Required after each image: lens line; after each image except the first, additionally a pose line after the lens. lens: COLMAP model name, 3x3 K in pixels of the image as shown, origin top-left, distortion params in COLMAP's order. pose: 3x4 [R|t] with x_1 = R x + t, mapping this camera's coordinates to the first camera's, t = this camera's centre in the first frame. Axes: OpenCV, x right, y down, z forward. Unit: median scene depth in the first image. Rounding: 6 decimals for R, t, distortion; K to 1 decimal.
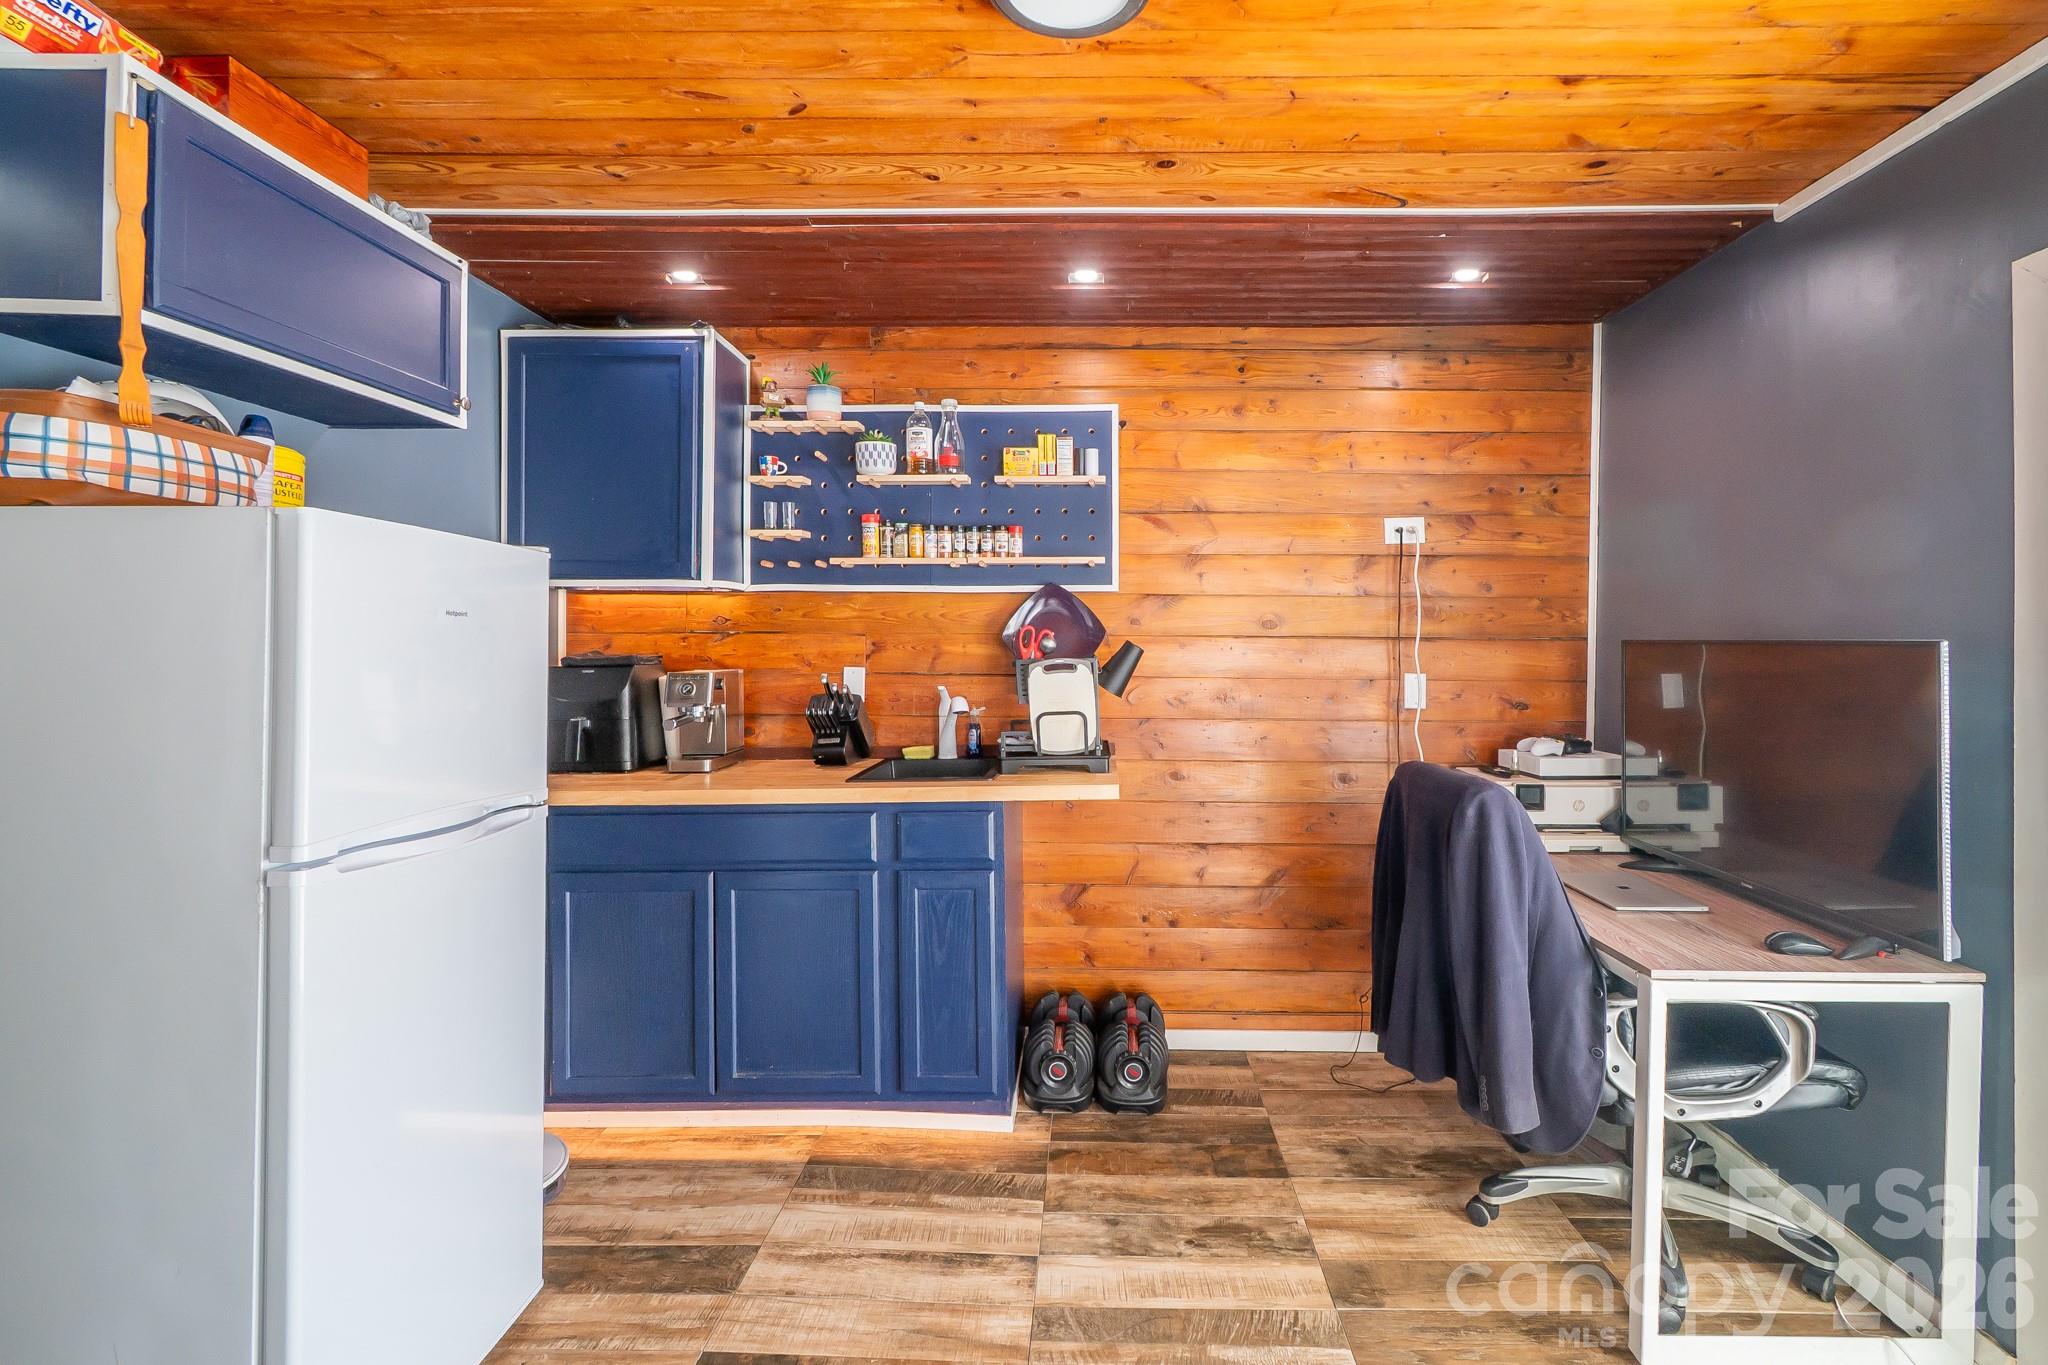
lens RADIAL K [[916.7, 0, 1020.8], [0, 916.7, 640.1], [0, 0, 1]] dist [0.001664, -0.000176]
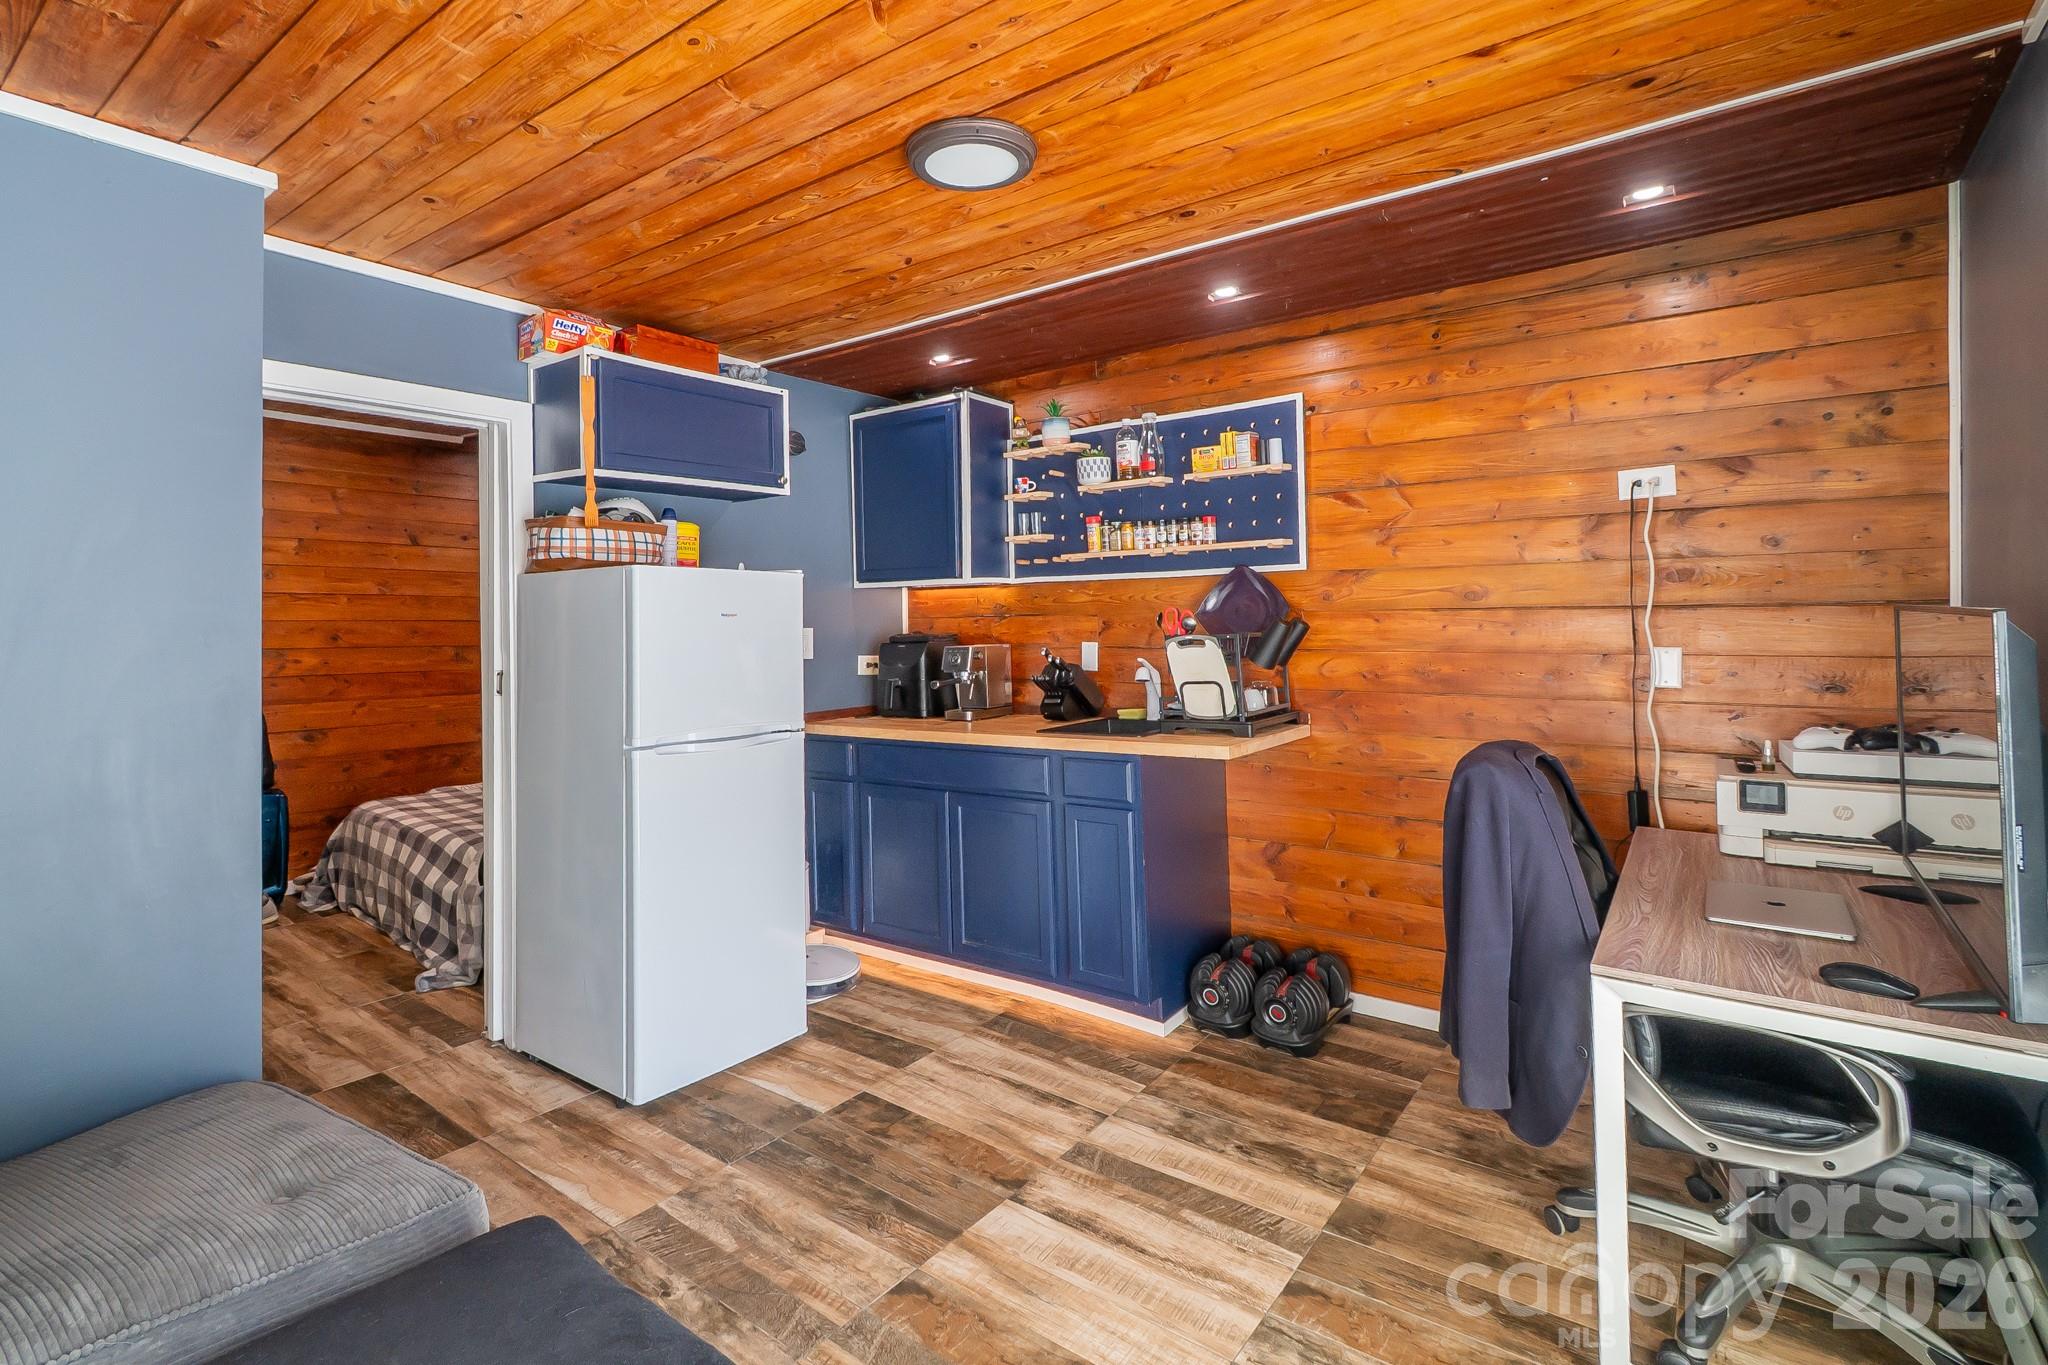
lens RADIAL K [[899.6, 0, 982.2], [0, 899.6, 613.1], [0, 0, 1]] dist [0.000873, -0.000371]
pose [[0.819494, -0.022304, -0.572653, 0.400339], [0.023363, 0.999712, -0.005504, -0.006059], [0.572611, -0.008868, 0.819779, -0.065014]]
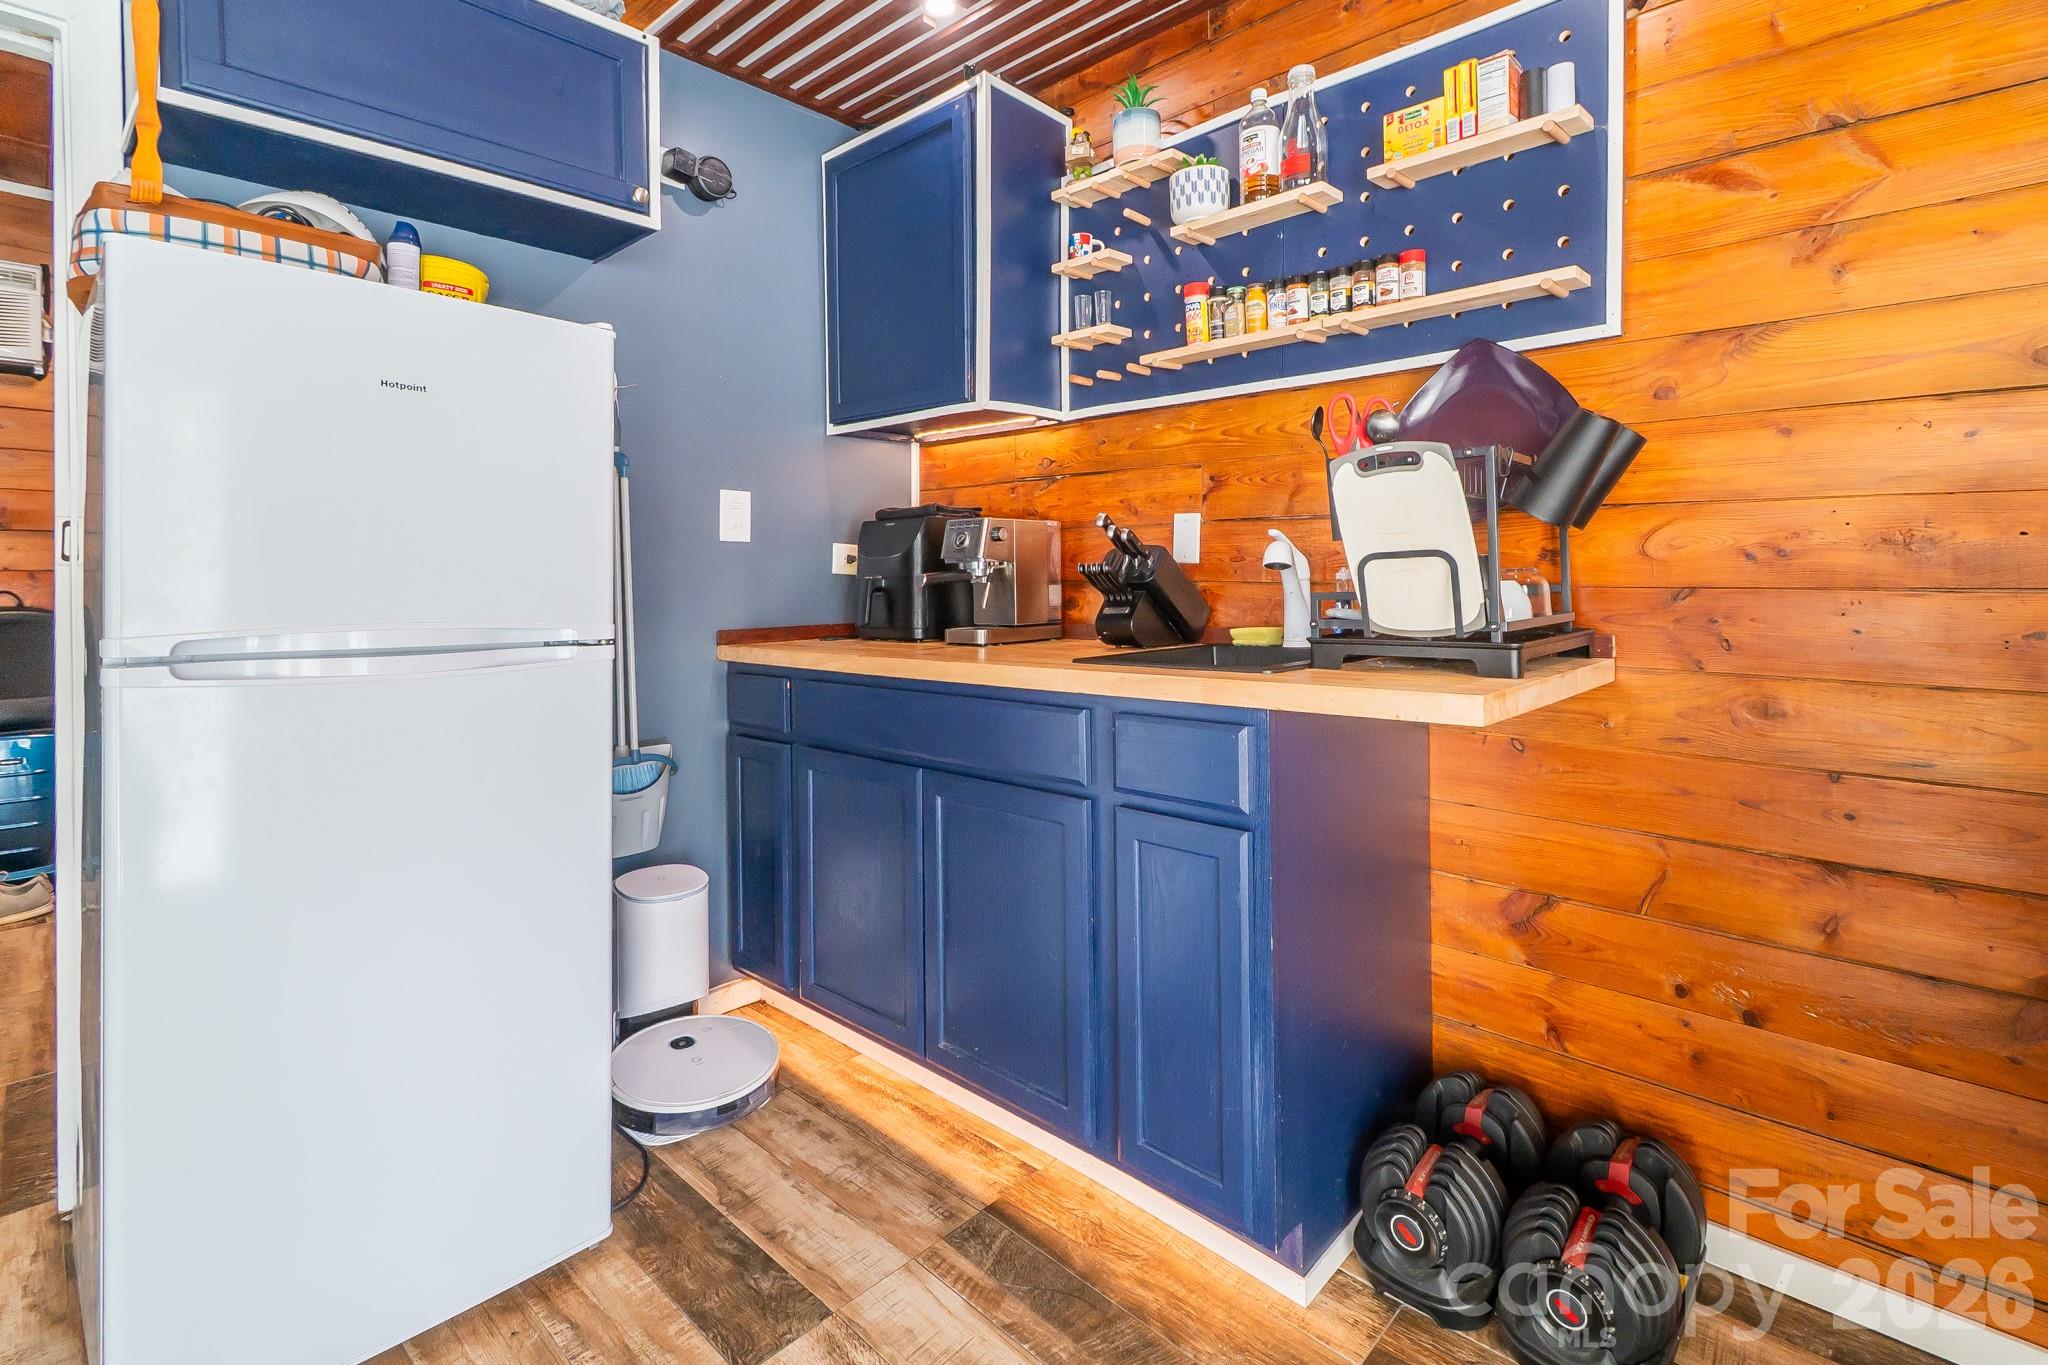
lens RADIAL K [[889.9, 0, 1087.5], [0, 889.9, 597.7], [0, 0, 1]] dist [0.002904, 0.000056]
pose [[0.771250, 0.010422, -0.636447, 0.197797], [0.005364, 0.999724, 0.022871, 0.080428], [0.636509, -0.021053, 0.770982, 0.439430]]
